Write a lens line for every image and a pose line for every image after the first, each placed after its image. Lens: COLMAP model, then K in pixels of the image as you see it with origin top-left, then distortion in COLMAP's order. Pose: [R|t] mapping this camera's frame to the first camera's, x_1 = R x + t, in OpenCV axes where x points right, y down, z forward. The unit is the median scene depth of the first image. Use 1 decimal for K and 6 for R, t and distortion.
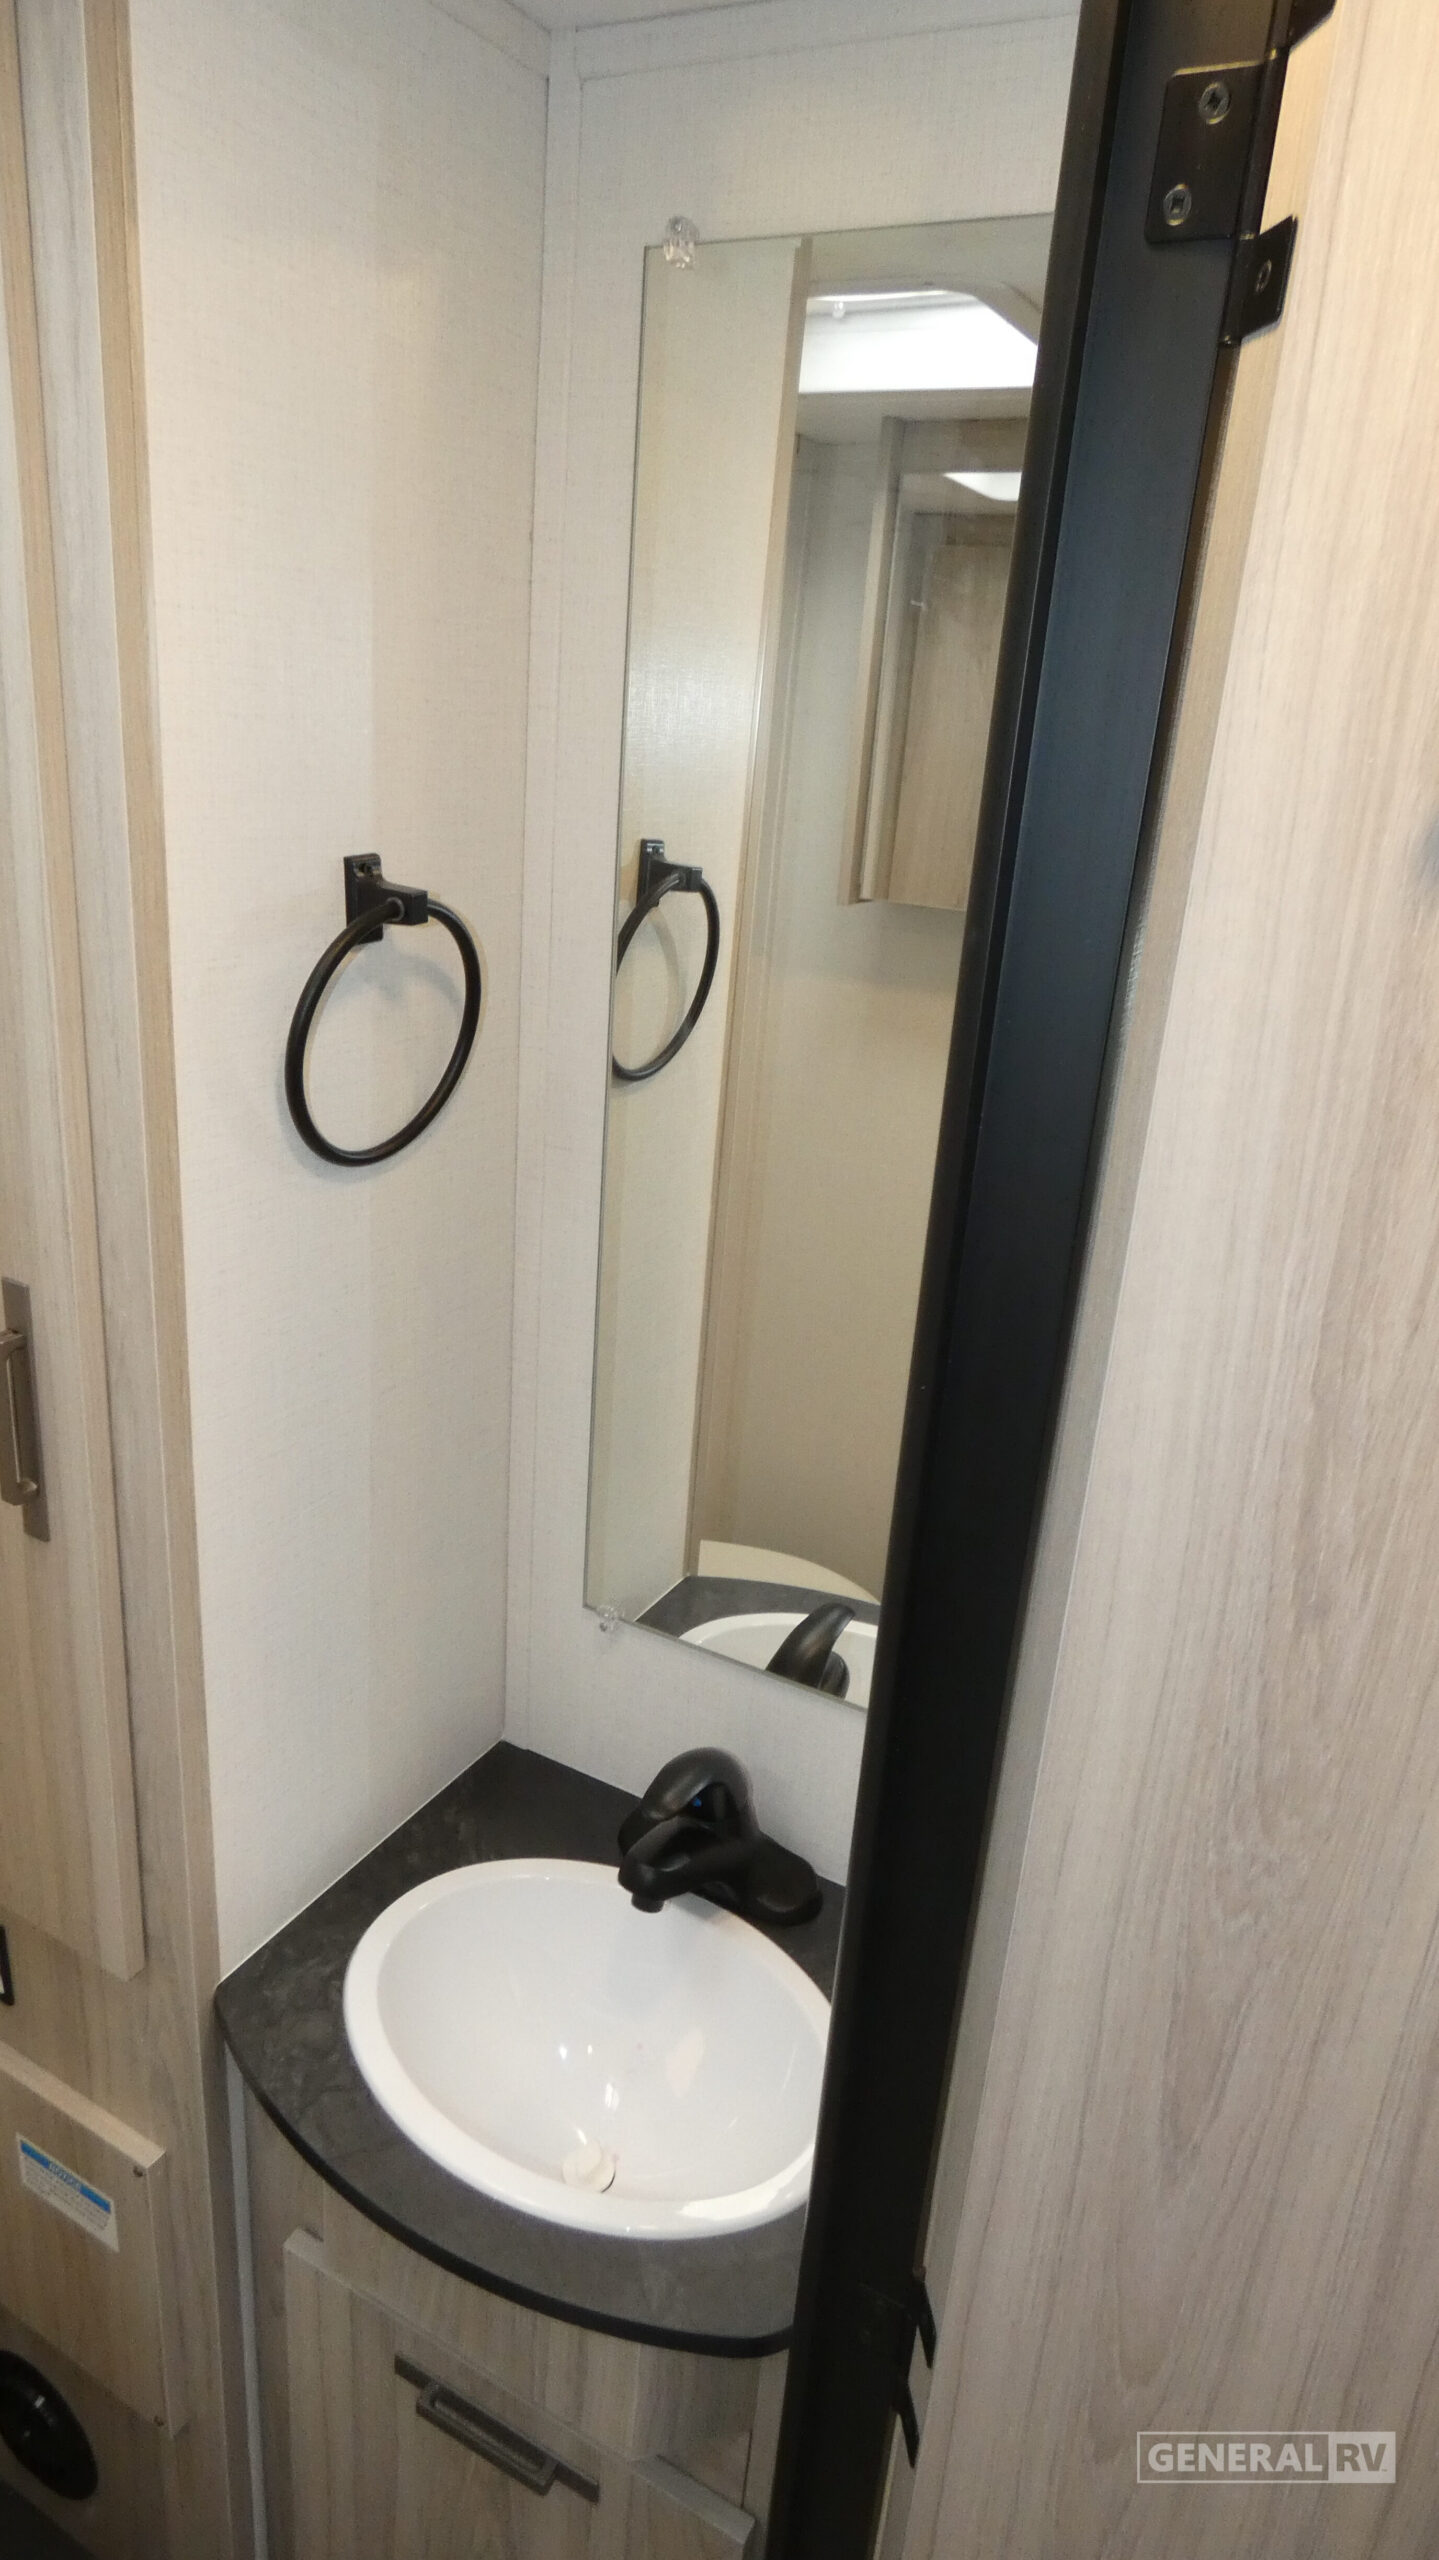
lens RADIAL K [[1519.0, 0, 715.6], [0, 1519.0, 1286.3], [0, 0, 1]] dist [-0.007253, -0.005146]
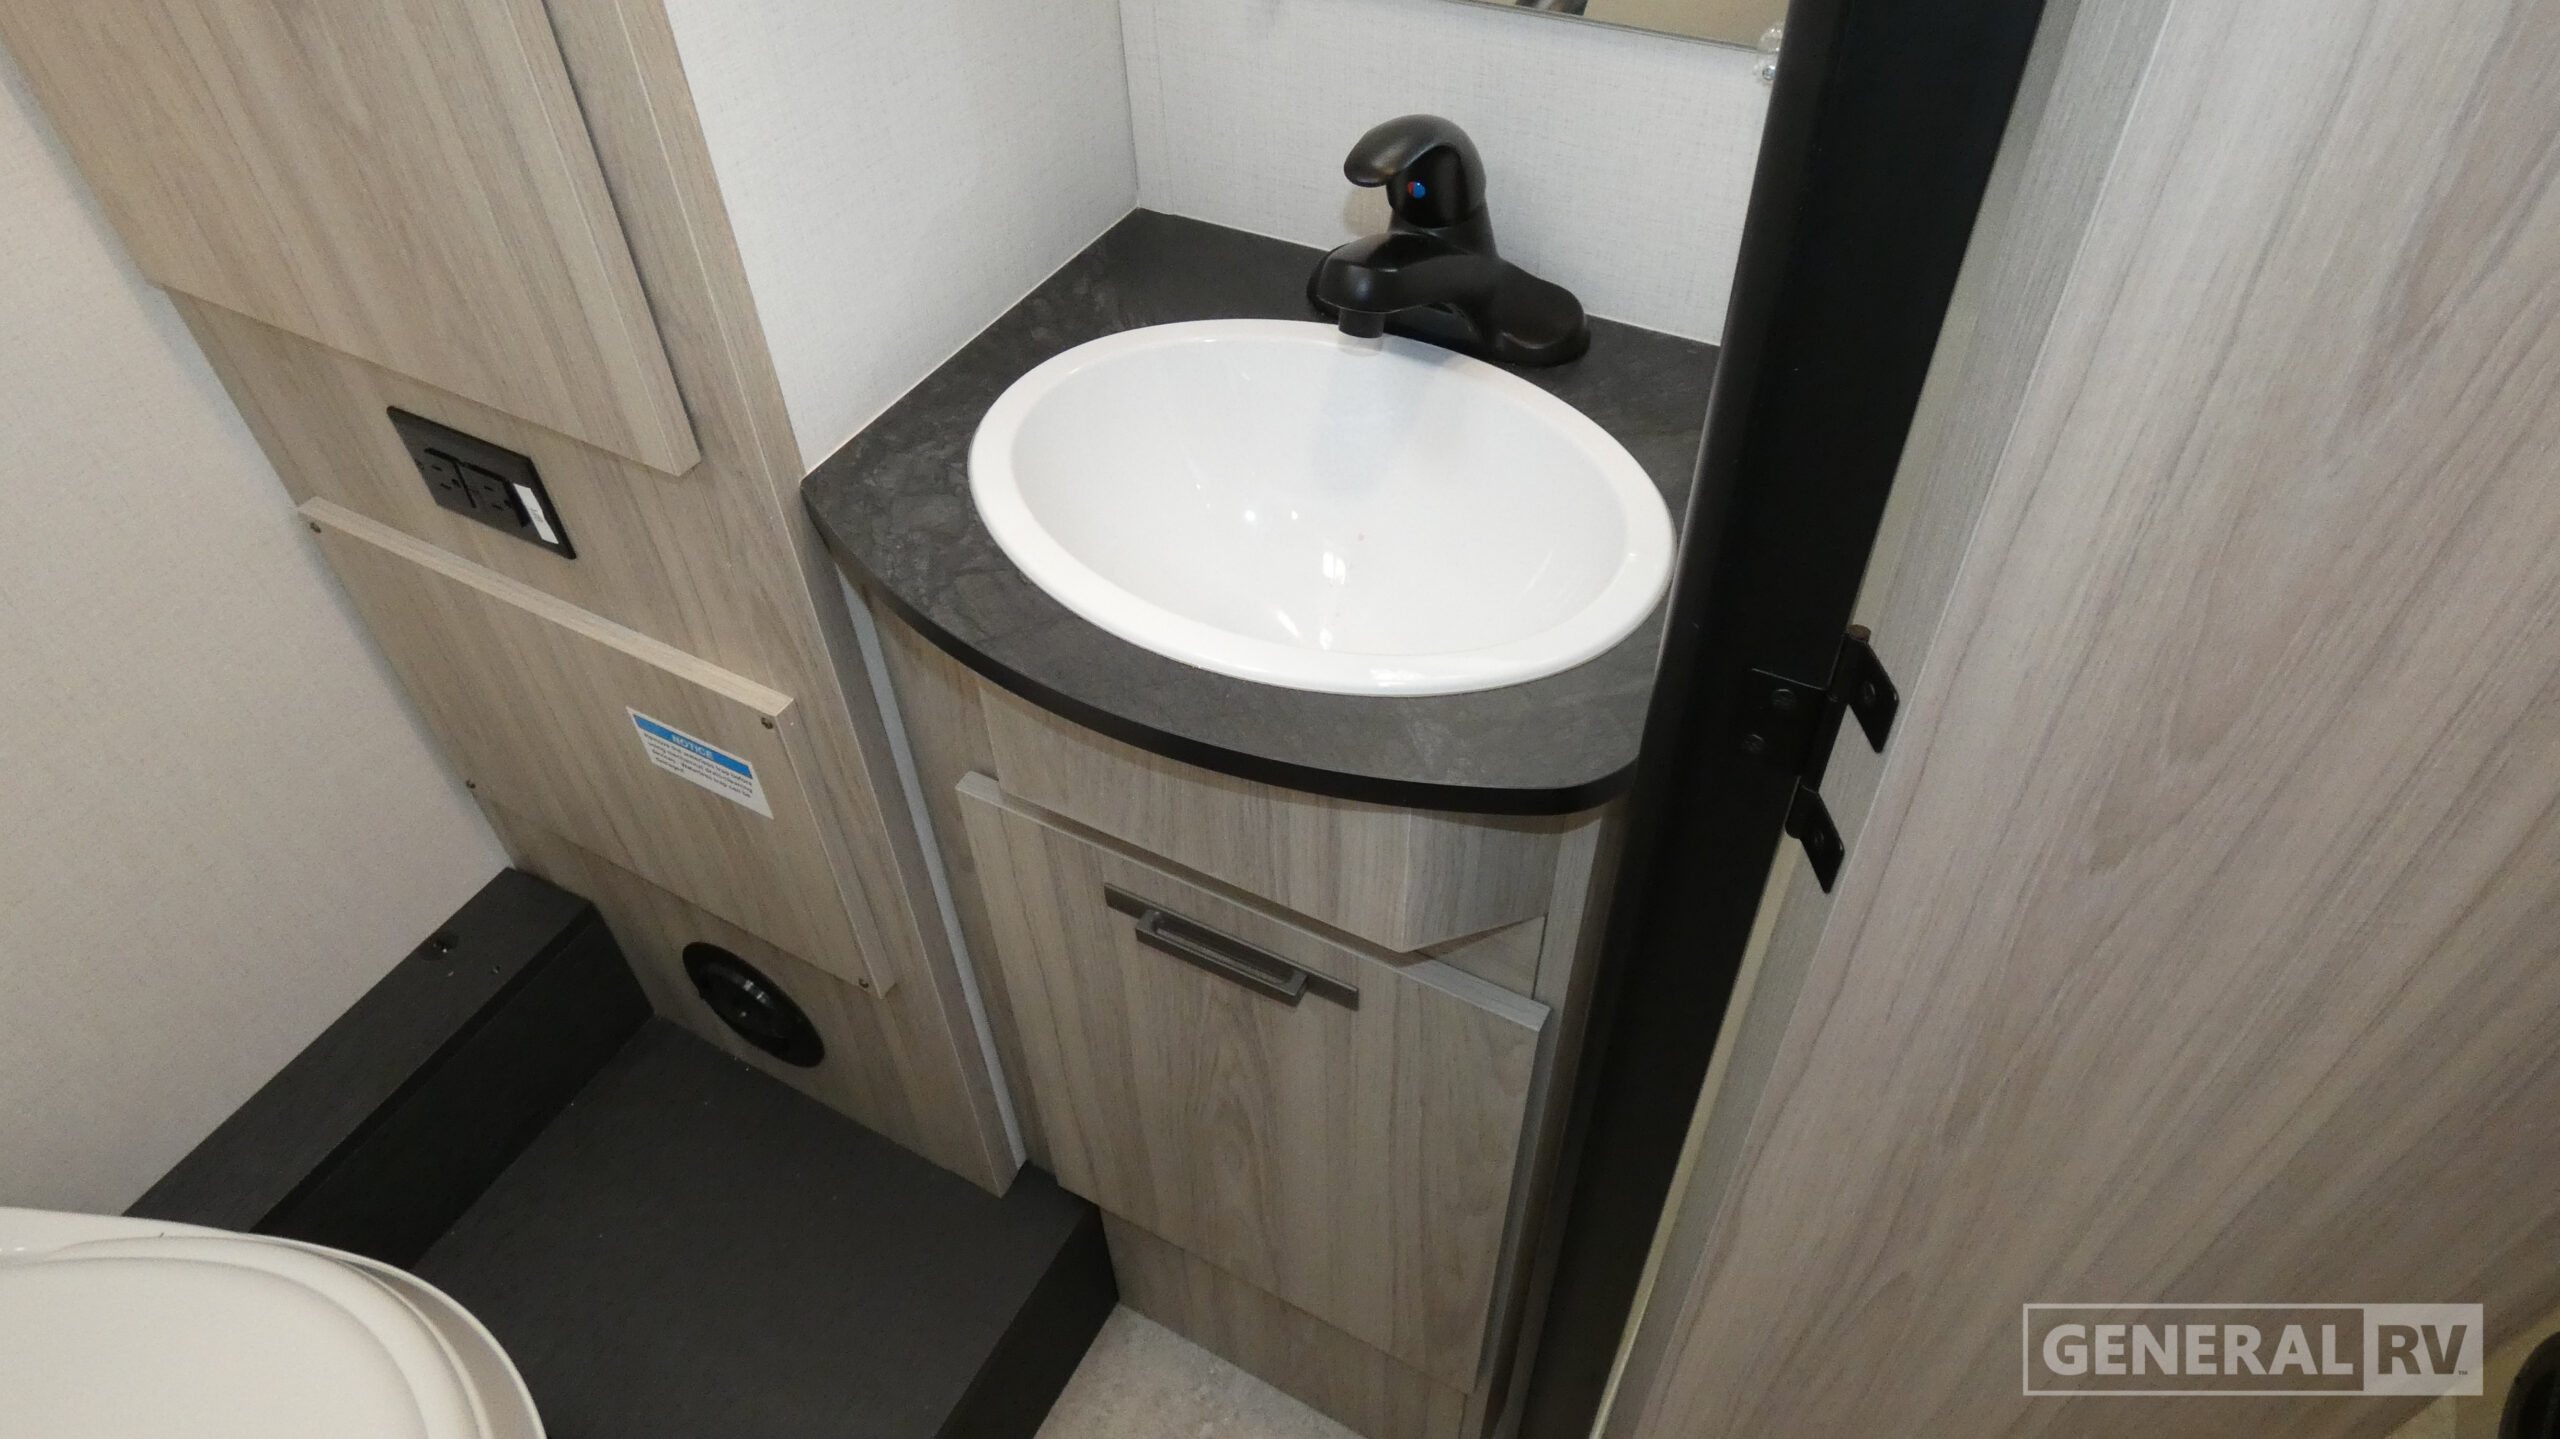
lens RADIAL K [[1519.0, 0, 1285.5], [0, 1519.0, 714.4], [0, 0, 1]] dist [-0.007253, -0.005146]
pose [[0.995608, -0.073446, -0.058058, -0.053830], [0.091179, 0.901396, 0.423287, 0.268216], [0.021245, -0.426722, 0.904133, 0.270214]]
